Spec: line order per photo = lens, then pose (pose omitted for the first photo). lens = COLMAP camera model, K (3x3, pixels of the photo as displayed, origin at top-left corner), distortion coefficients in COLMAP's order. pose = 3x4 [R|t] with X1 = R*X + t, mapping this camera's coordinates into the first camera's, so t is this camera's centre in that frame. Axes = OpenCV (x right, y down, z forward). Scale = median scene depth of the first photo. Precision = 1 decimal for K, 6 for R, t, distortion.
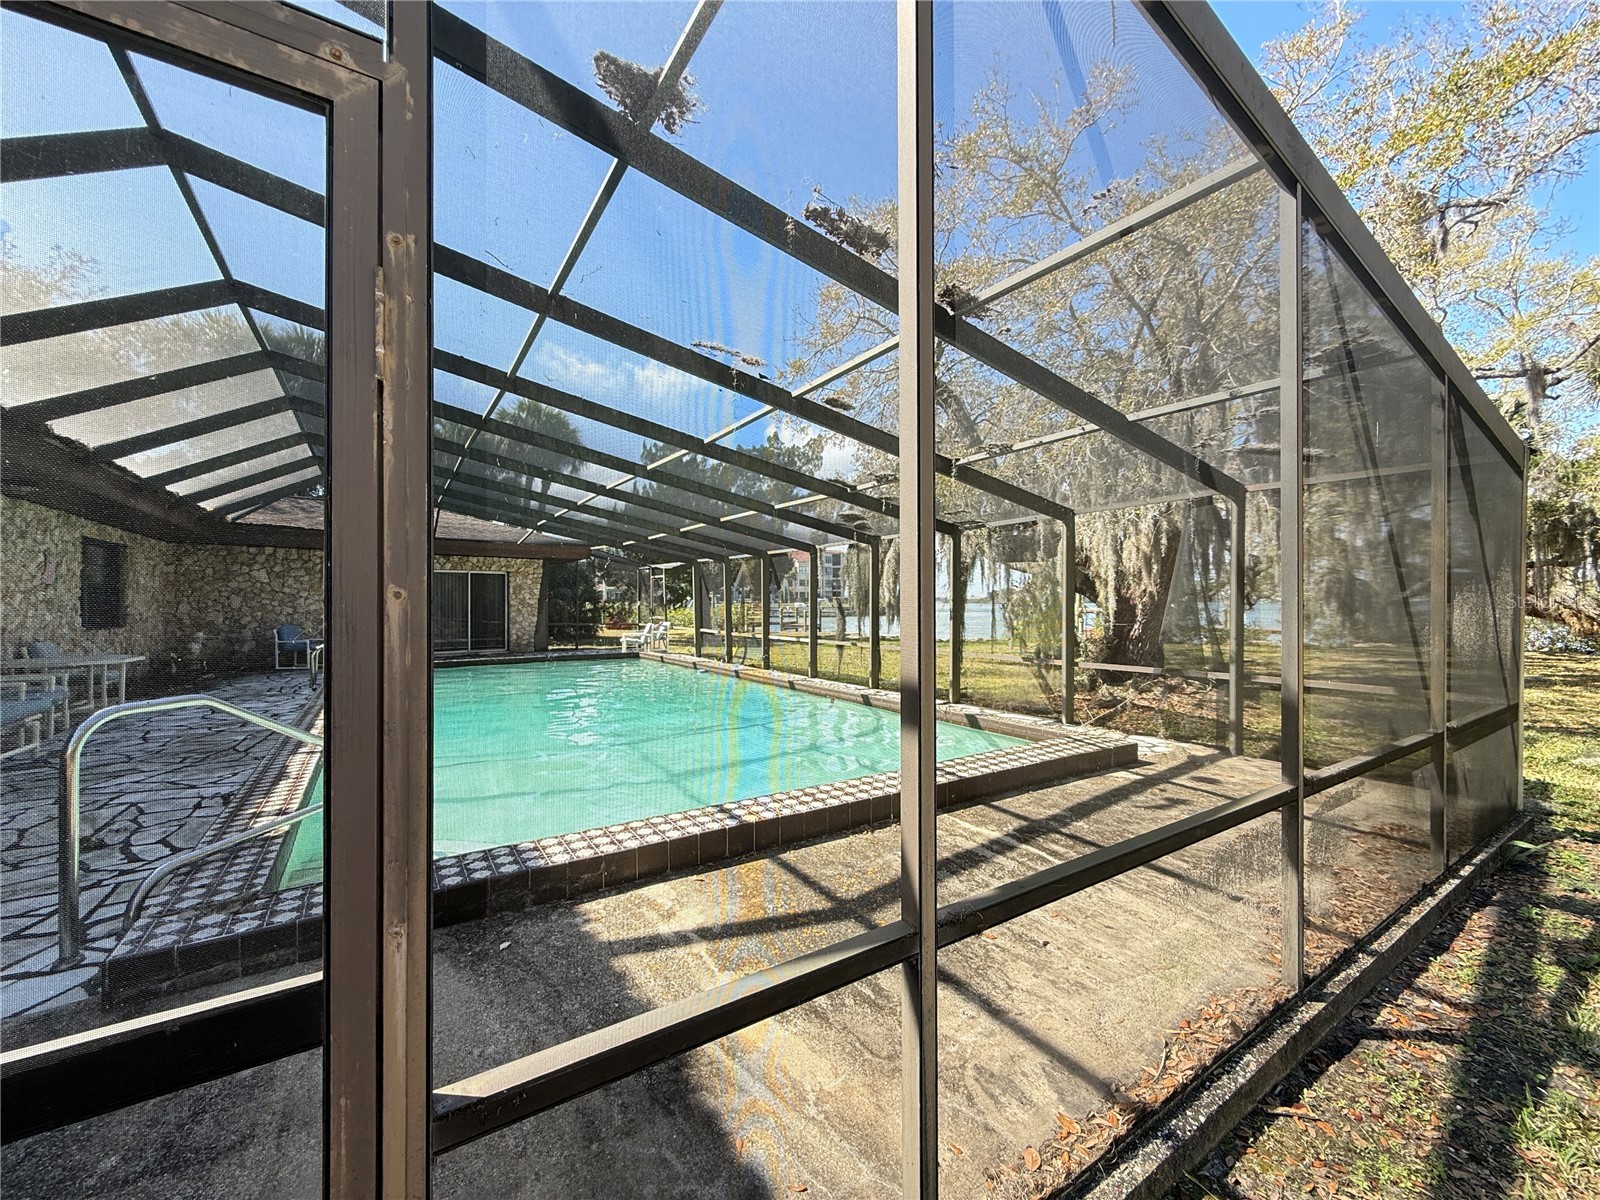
lens RADIAL K [[624.9, 0, 798.9], [0, 624.9, 605.7], [0, 0, 1]] dist [0.000778, -0.000046]
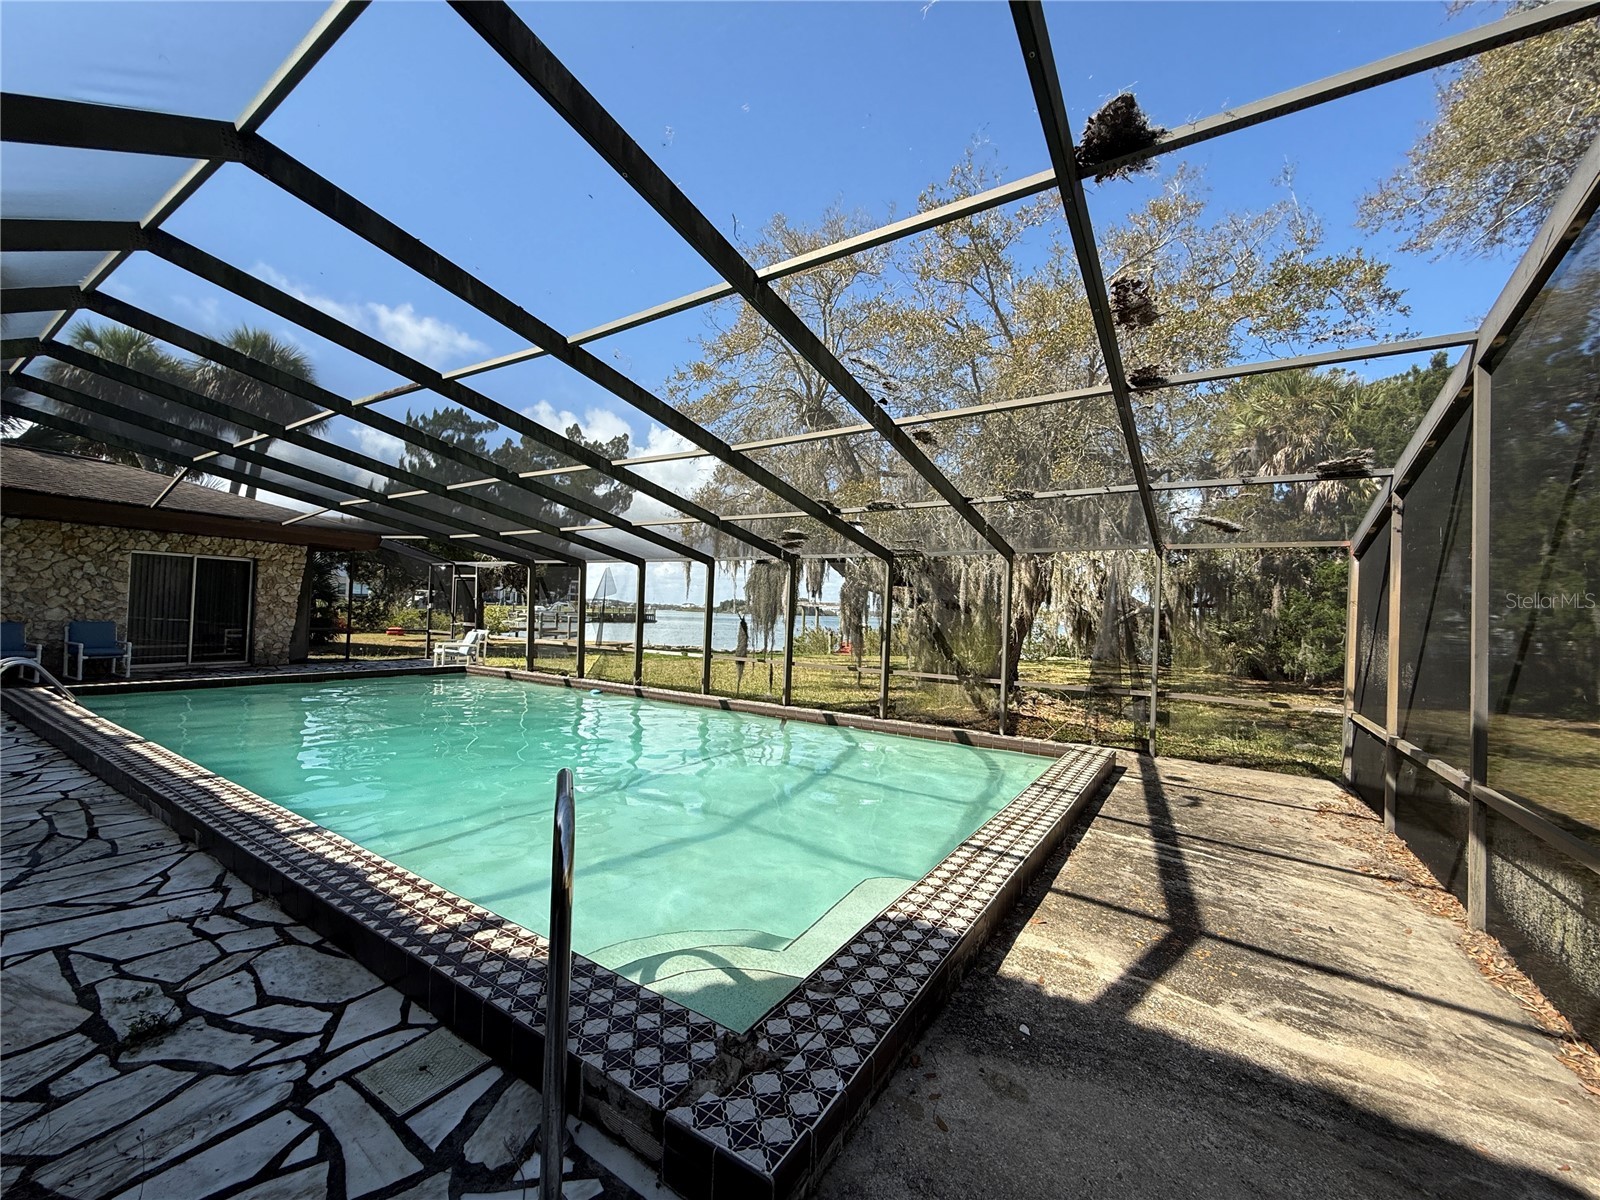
lens RADIAL K [[624.9, 0, 798.9], [0, 624.9, 605.7], [0, 0, 1]] dist [0.000778, -0.000046]
pose [[0.917678, 0.038468, 0.395457, -0.376606], [-0.033711, 0.999251, -0.018976, -0.013090], [-0.395891, 0.004083, 0.918288, 0.097535]]
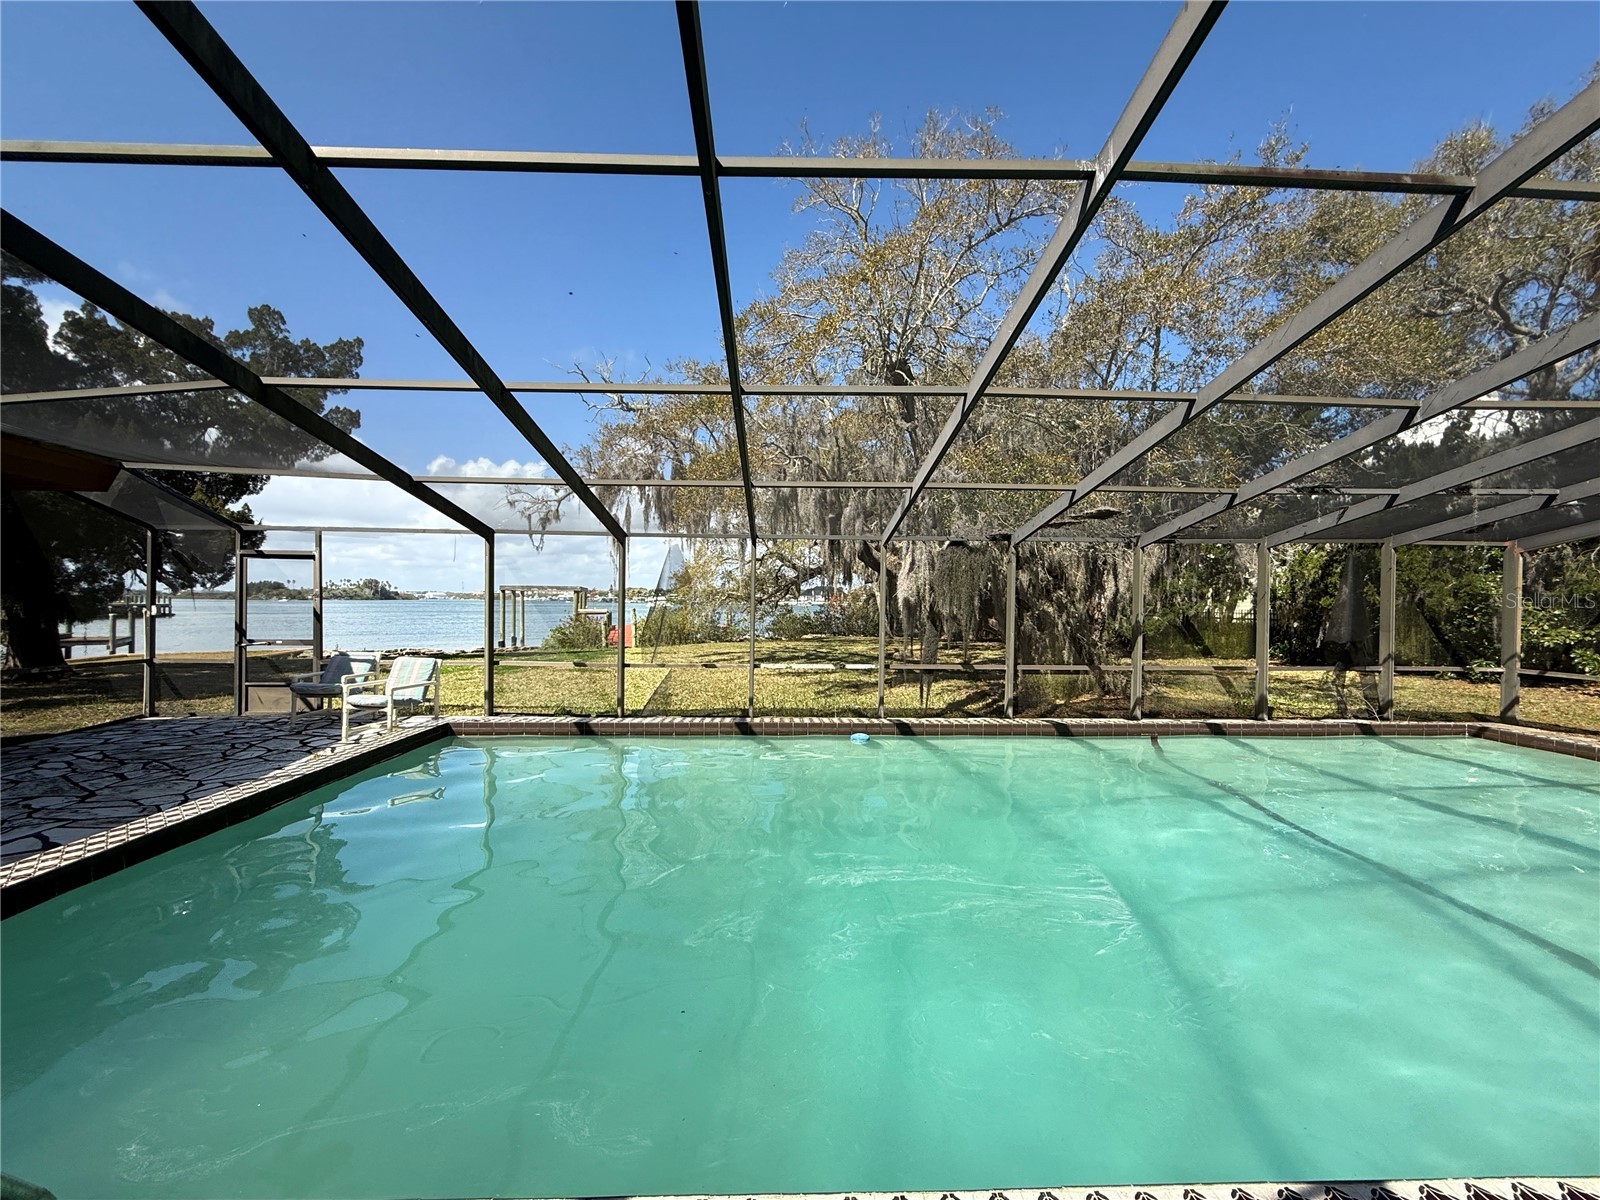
lens RADIAL K [[641.1, 0, 800.0], [0, 641.1, 600.0], [0, 0, 1]] dist [0.001128, 0.000028]
pose [[0.527813, 0.013725, 0.849250, -1.044530], [-0.005607, 0.999904, -0.012675, -0.015866], [-0.849342, 0.001928, 0.527839, 1.106851]]
